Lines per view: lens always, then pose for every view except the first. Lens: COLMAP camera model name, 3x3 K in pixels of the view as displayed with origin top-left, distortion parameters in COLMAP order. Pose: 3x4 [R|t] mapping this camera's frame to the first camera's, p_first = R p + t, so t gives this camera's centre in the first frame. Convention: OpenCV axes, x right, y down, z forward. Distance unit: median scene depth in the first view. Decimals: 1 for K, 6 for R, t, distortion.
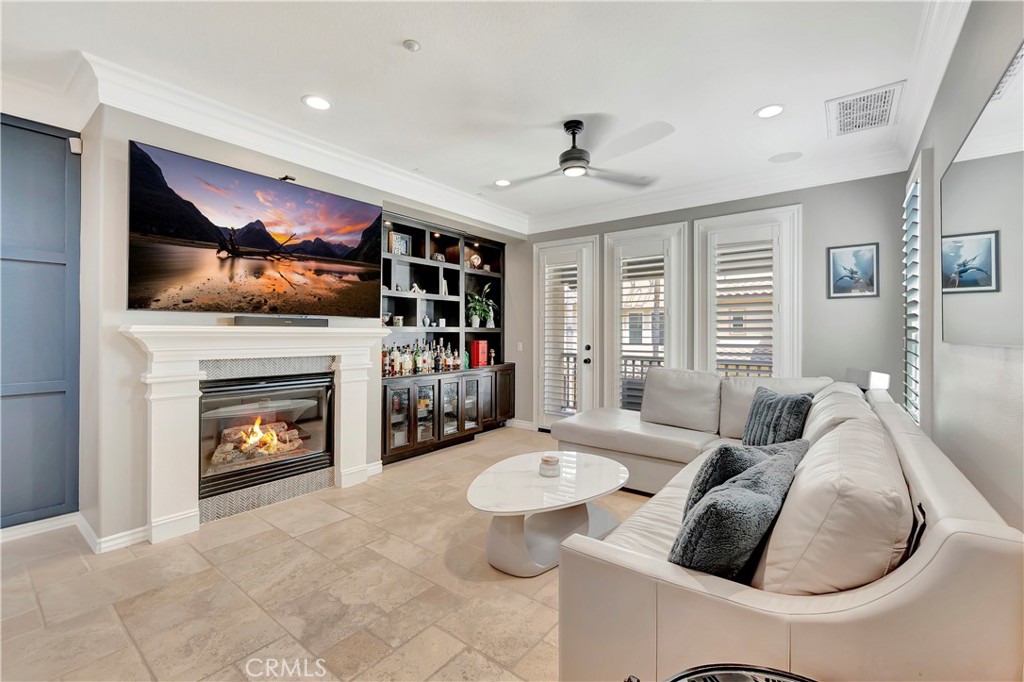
lens RADIAL K [[439.1, 0, 503.4], [0, 439.1, 331.6], [0, 0, 1]] dist [-0.000197, 0.000538]
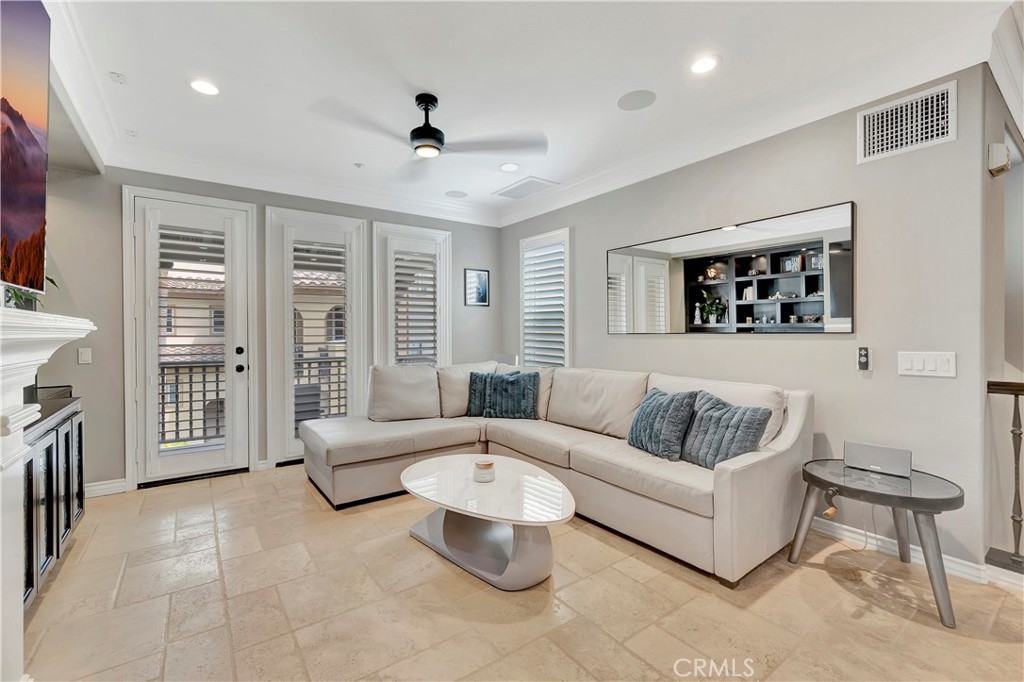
lens RADIAL K [[440.9, 0, 505.9], [0, 440.9, 334.7], [0, 0, 1]] dist [-0.005893, 0.000383]
pose [[0.277562, -0.010442, 0.960651, -0.584149], [0.002629, 0.999945, 0.010110, 0.004093], [-0.960704, -0.000281, 0.277574, 0.514688]]
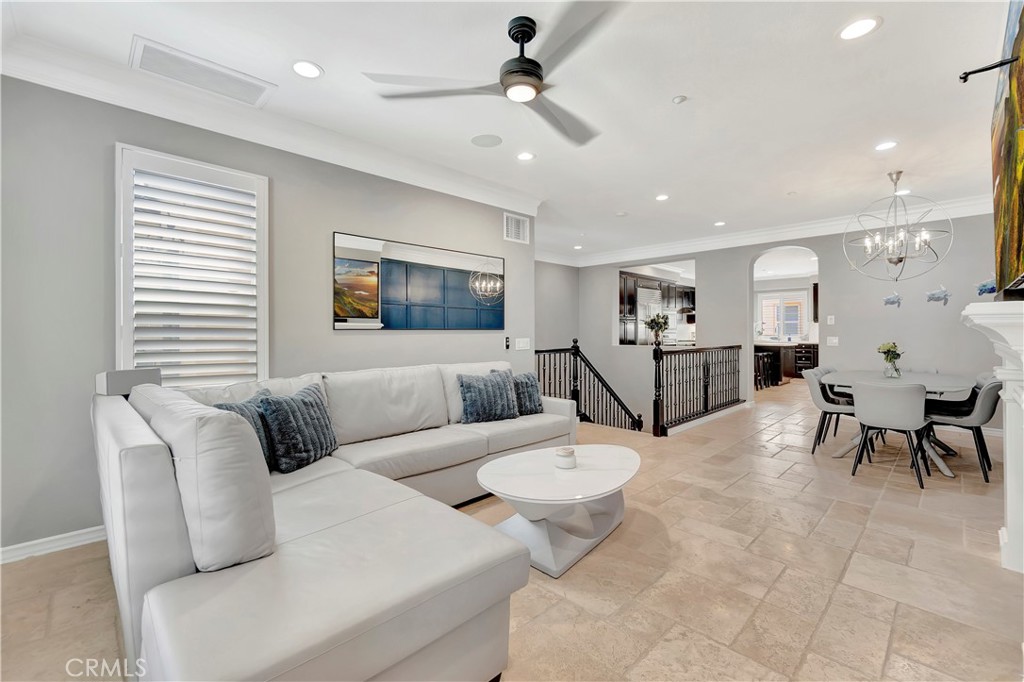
lens RADIAL K [[439.1, 0, 503.4], [0, 439.1, 331.6], [0, 0, 1]] dist [-0.000197, 0.000538]
pose [[-0.991080, -0.002059, 0.133251, 0.084141], [-0.002266, 0.999996, -0.001396, 0.017109], [-0.133247, -0.001686, -0.991081, 1.487479]]
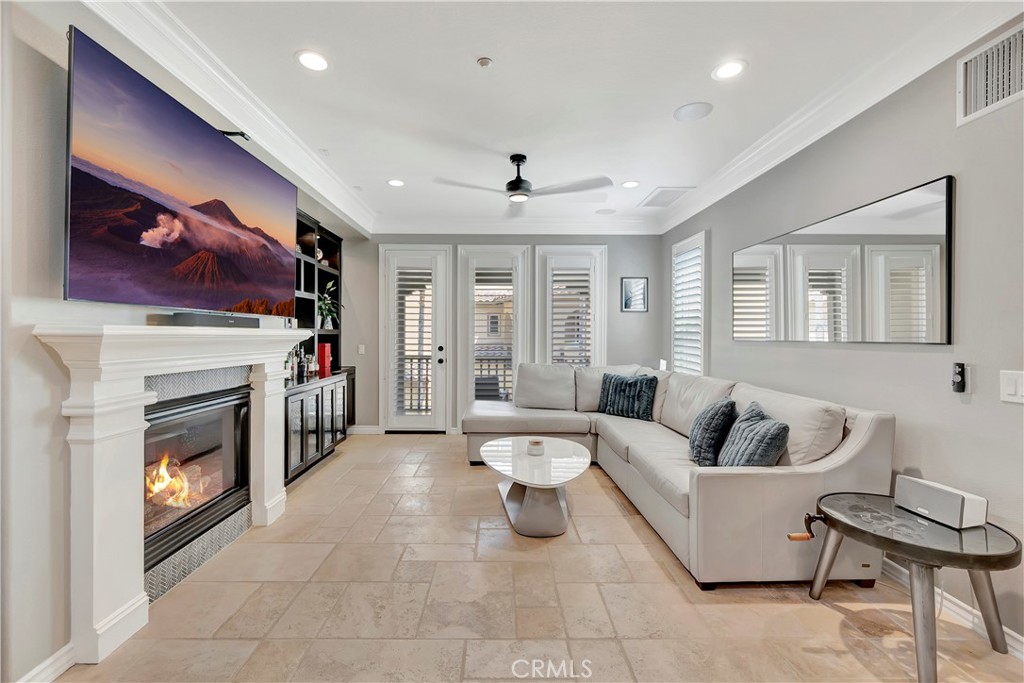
lens RADIAL K [[444.2, 0, 502.9], [0, 444.2, 336.8], [0, 0, 1]] dist [0.000779, 0.000307]
pose [[0.779017, -0.003039, 0.626995, -0.537076], [-0.002704, 0.999963, 0.008206, -0.002409], [-0.626996, -0.008089, 0.778980, 0.085597]]
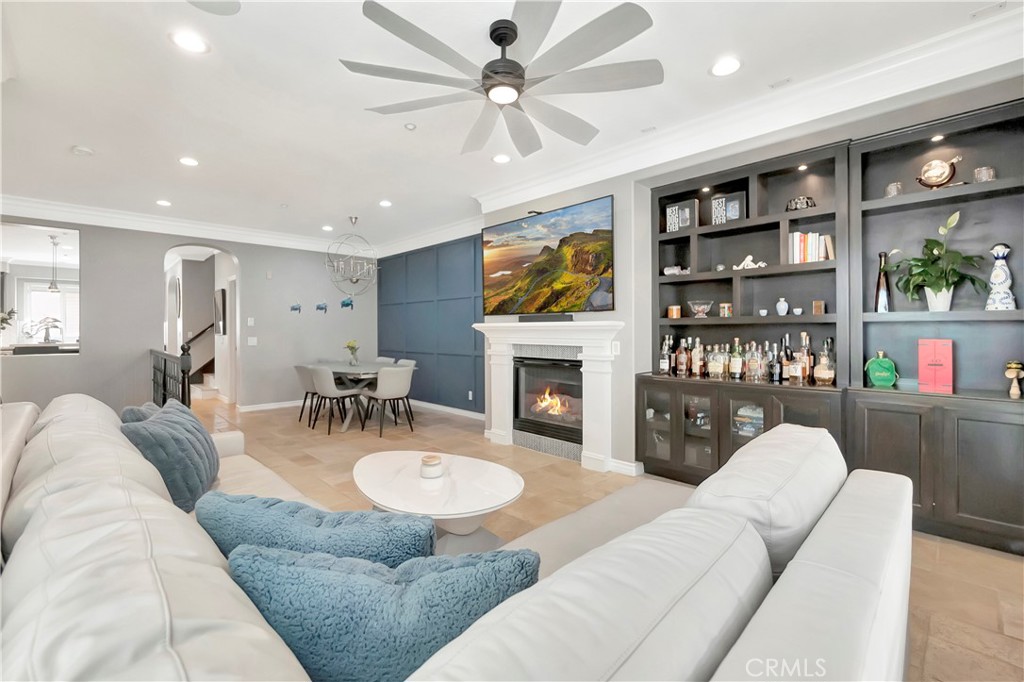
lens RADIAL K [[439.1, 0, 503.4], [0, 439.1, 331.6], [0, 0, 1]] dist [-0.000197, 0.000538]
pose [[-0.092395, 0.007475, -0.995694, 0.755841], [0.009640, 0.999932, 0.006612, 0.007266], [0.995676, -0.008988, -0.092461, 0.919135]]
